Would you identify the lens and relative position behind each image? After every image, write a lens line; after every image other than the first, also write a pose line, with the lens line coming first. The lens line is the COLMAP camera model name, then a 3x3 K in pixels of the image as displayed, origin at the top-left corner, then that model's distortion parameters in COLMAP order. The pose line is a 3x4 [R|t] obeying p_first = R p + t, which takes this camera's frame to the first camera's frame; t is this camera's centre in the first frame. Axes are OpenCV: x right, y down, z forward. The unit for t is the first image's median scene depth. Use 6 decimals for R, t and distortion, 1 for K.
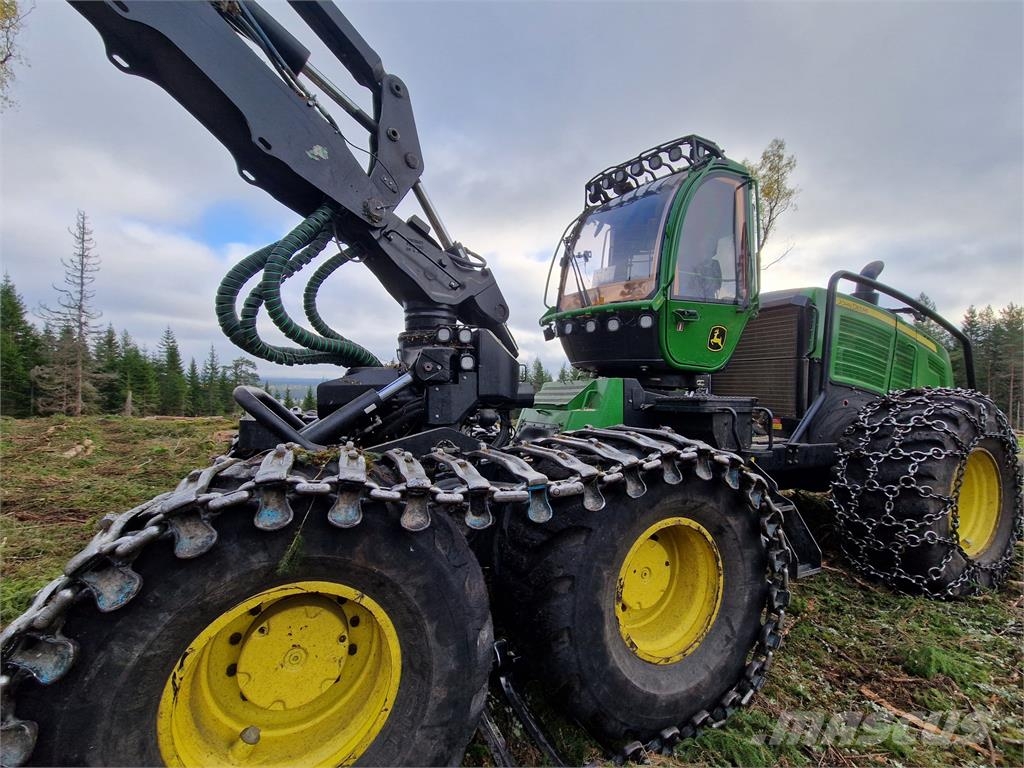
lens RADIAL K [[414.2, 0, 513.0], [0, 414.2, 388.4], [0, 0, 1]] dist [0.012063, -0.007910]
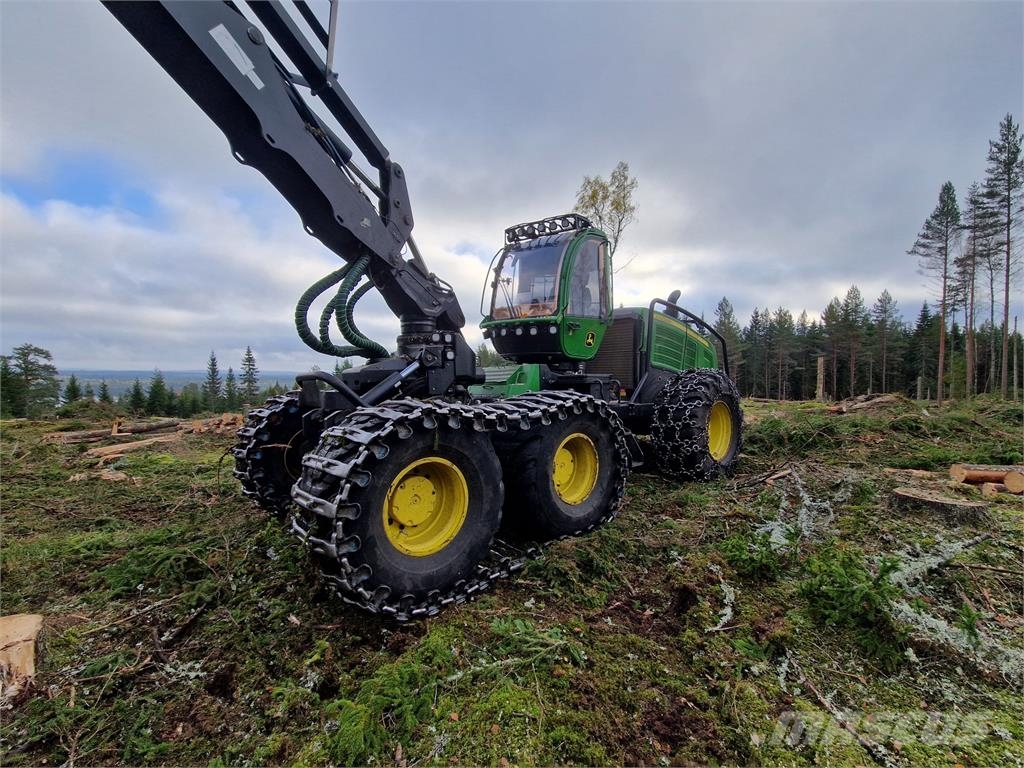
lens RADIAL K [[414.2, 0, 512.0], [0, 414.2, 387.7], [0, 0, 1]] dist [0.012063, -0.007910]
pose [[0.955667, -0.024905, 0.293396, -0.369214], [0.017347, 0.999448, 0.028334, 0.023232], [-0.293940, -0.021988, 0.955571, -0.610043]]
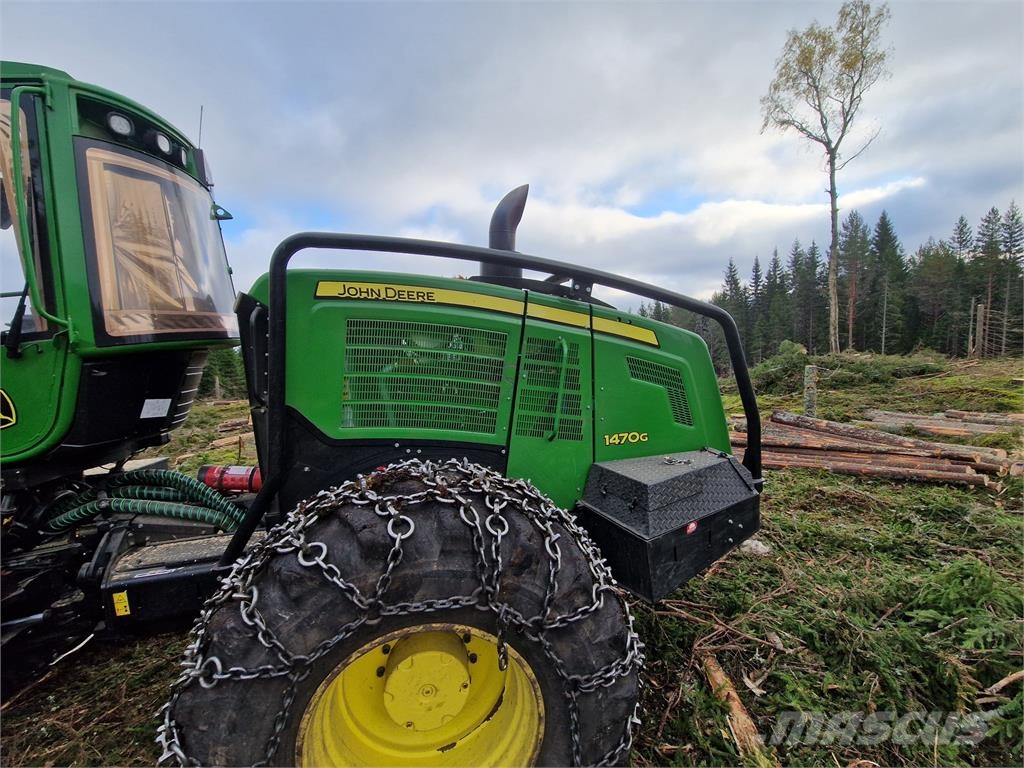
lens RADIAL K [[414.2, 0, 513.4], [0, 414.2, 388.2], [0, 0, 1]] dist [0.012063, -0.007910]
pose [[0.975976, -0.064469, -0.208121, 1.703717], [0.088297, 0.990298, 0.107302, -0.189551], [0.199184, -0.123101, 0.972200, 0.794815]]
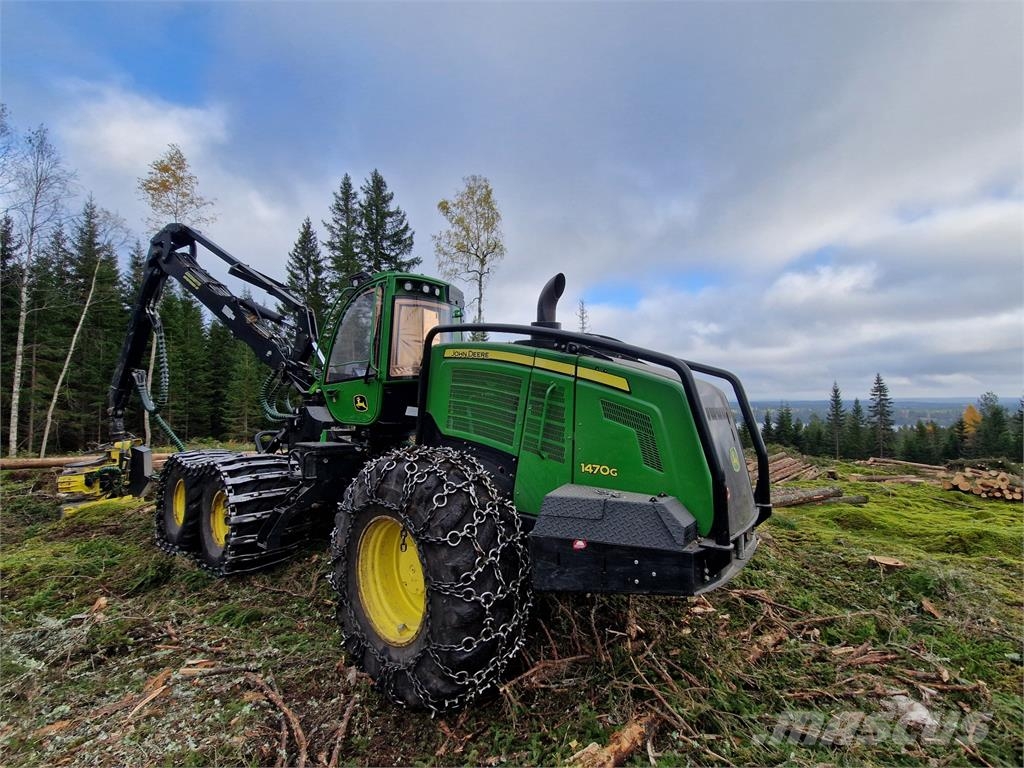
lens RADIAL K [[414.2, 0, 513.8], [0, 414.2, 389.6], [0, 0, 1]] dist [0.012063, -0.007910]
pose [[0.465995, -0.057265, -0.882932, 2.640953], [0.009783, 0.998176, -0.059576, -0.099519], [0.884733, 0.019125, 0.465705, 1.042759]]
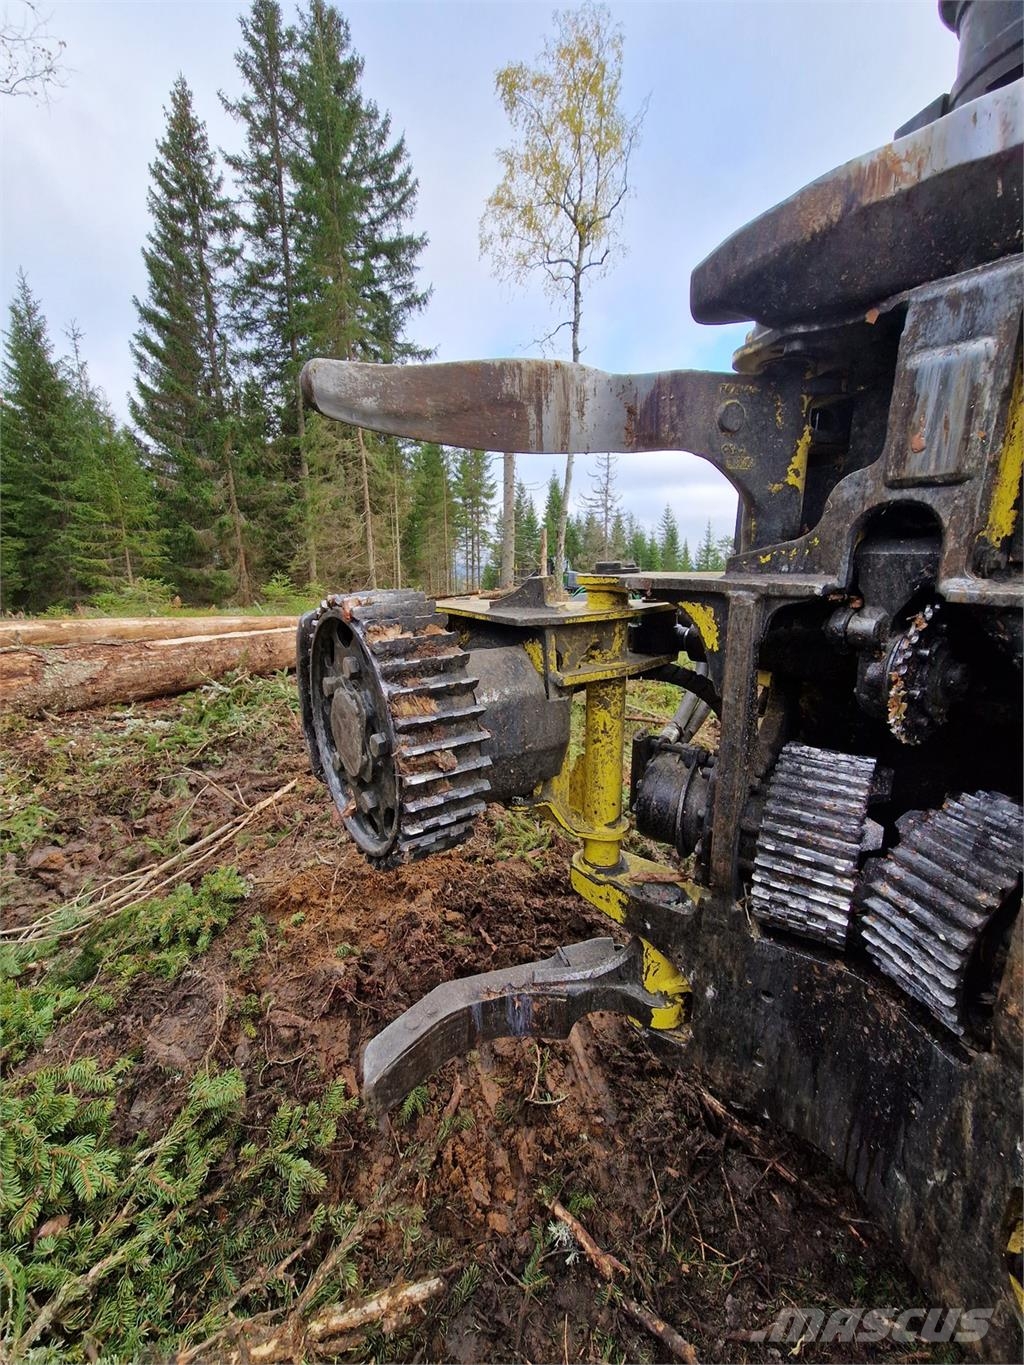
lens RADIAL K [[552.1, 0, 513.3], [0, 552.1, 685.6], [0, 0, 1]] dist [0.012063, -0.007910]
pose [[0.618993, 0.130786, -0.774431, -1.666271], [0.018887, 0.983274, 0.181152, 0.248684], [0.785170, -0.126759, 0.606169, -0.507223]]
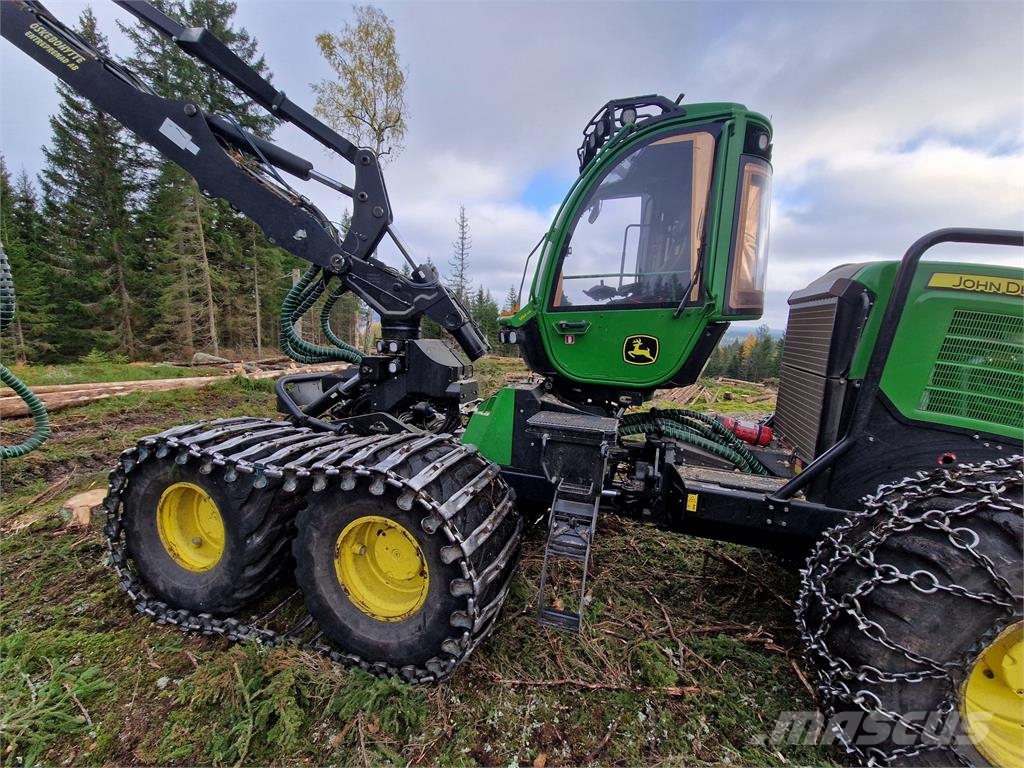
lens RADIAL K [[414.2, 0, 514.2], [0, 414.2, 388.0], [0, 0, 1]] dist [0.012063, -0.007910]
pose [[0.746483, 0.110526, -0.656162, 1.117693], [-0.025408, 0.990124, 0.137874, -0.199787], [0.664920, -0.086249, 0.741918, 0.274759]]
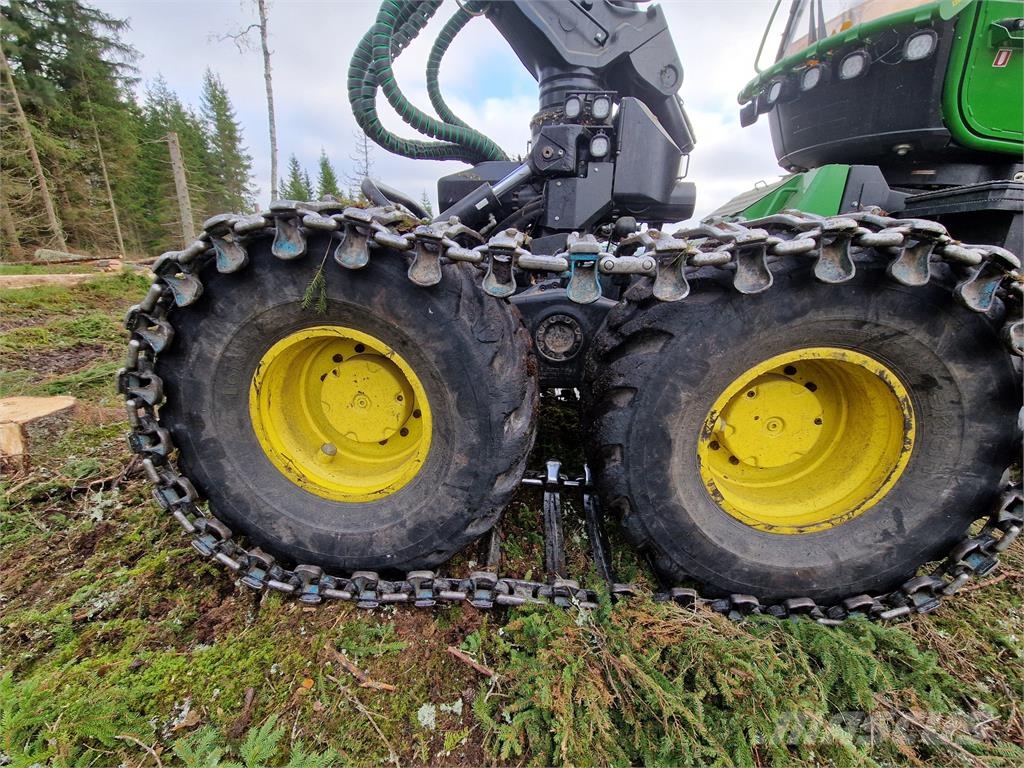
lens RADIAL K [[414.2, 0, 514.1], [0, 414.2, 386.0], [0, 0, 1]] dist [0.012063, -0.007910]
pose [[0.873447, 0.174453, -0.454595, 0.195055], [-0.028049, 0.950091, 0.310709, 0.136083], [0.486111, -0.258637, 0.834747, 0.150792]]
